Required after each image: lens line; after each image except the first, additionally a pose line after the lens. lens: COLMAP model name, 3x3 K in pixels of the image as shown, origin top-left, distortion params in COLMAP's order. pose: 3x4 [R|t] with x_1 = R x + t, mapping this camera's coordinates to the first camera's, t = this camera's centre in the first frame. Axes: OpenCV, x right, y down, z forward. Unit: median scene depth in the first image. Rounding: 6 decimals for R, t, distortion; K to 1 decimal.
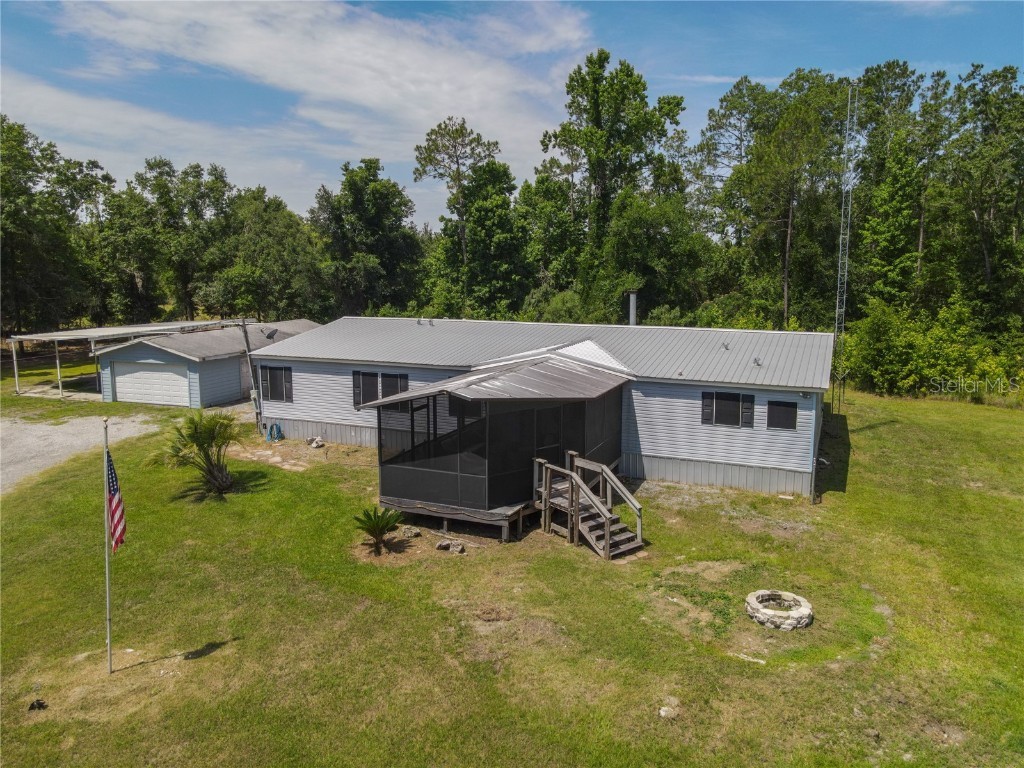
lens RADIAL K [[753.2, 0, 505.1], [0, 753.2, 376.0], [0, 0, 1]] dist [0.027275, -0.010239]
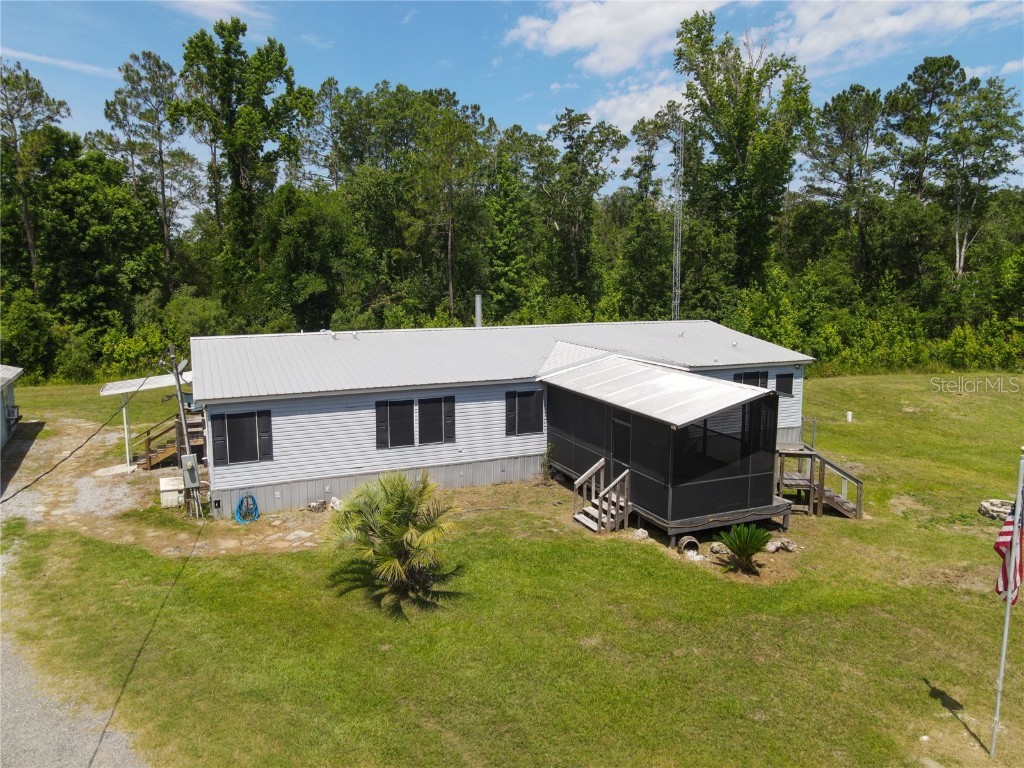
lens RADIAL K [[753.2, 0, 510.7], [0, 753.2, 379.3], [0, 0, 1]] dist [0.027275, -0.010239]
pose [[0.681126, -0.109881, 0.723874, -0.629649], [0.108351, 0.992916, 0.048769, -0.049855], [-0.724105, 0.045214, 0.688206, 0.349720]]
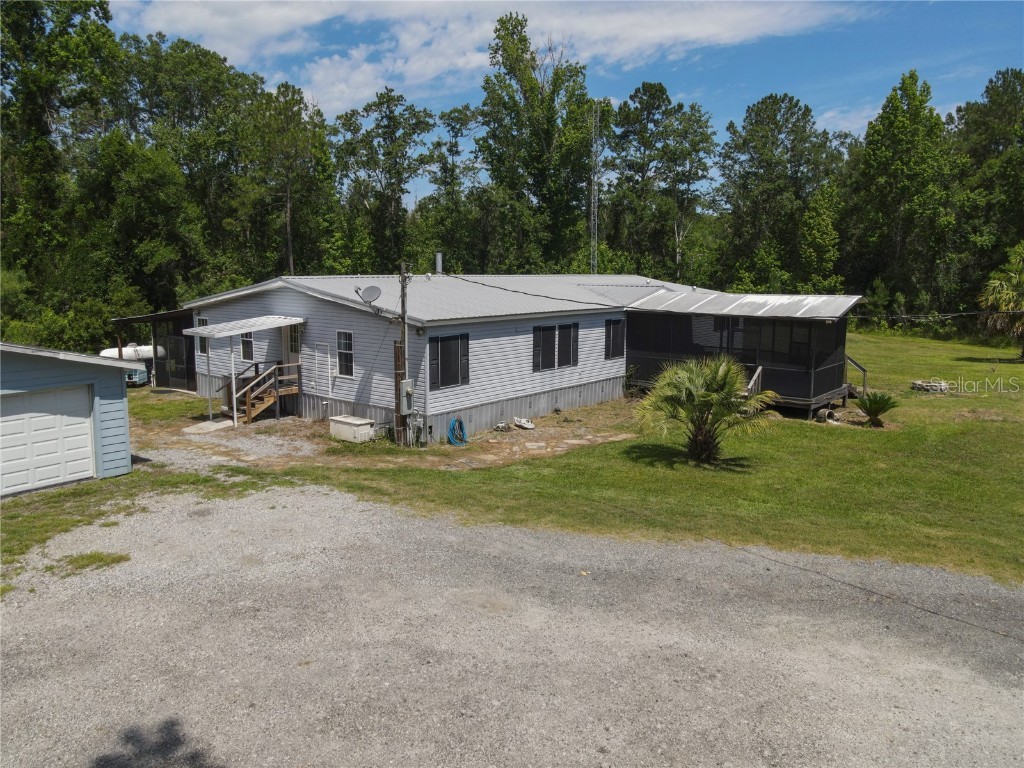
lens RADIAL K [[753.2, 0, 511.1], [0, 753.2, 382.4], [0, 0, 1]] dist [0.027275, -0.010239]
pose [[0.266160, -0.138366, 0.953946, -0.941973], [0.140512, 0.984642, 0.103615, -0.033636], [-0.953633, 0.106463, 0.281514, 0.759973]]
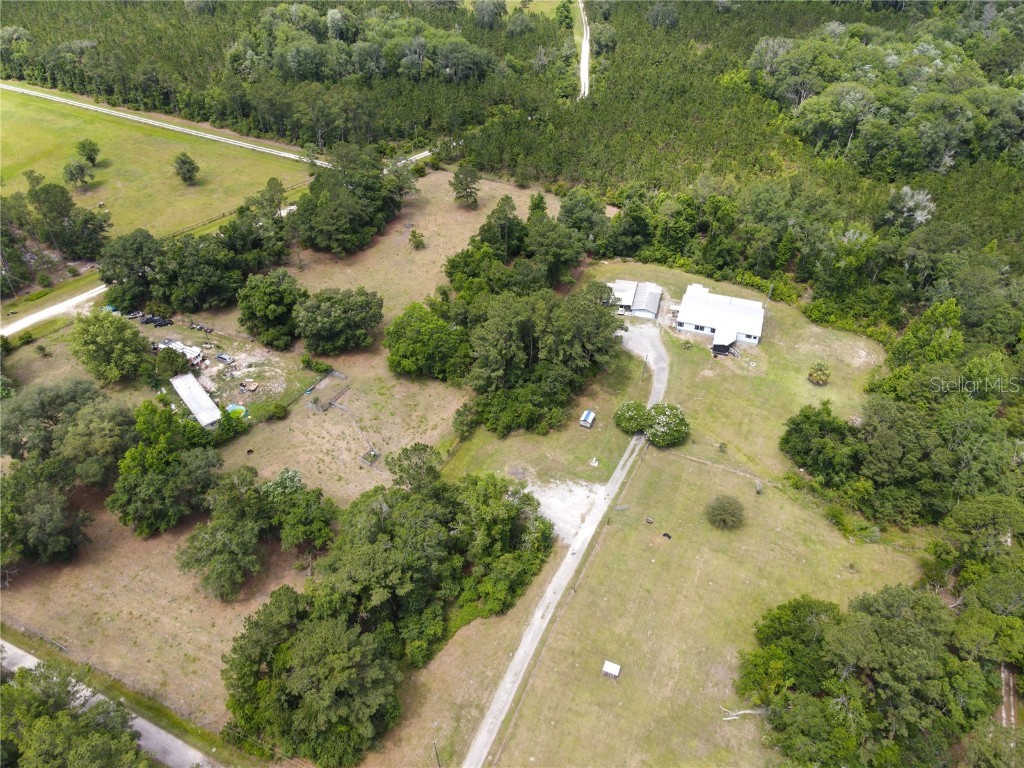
lens RADIAL K [[753.2, 0, 507.3], [0, 753.2, 384.9], [0, 0, 1]] dist [0.027275, -0.010239]
pose [[0.995233, -0.062047, 0.075236, -2.433014], [0.013287, 0.850568, 0.525697, -3.152061], [-0.096611, -0.522191, 0.847338, -4.916867]]
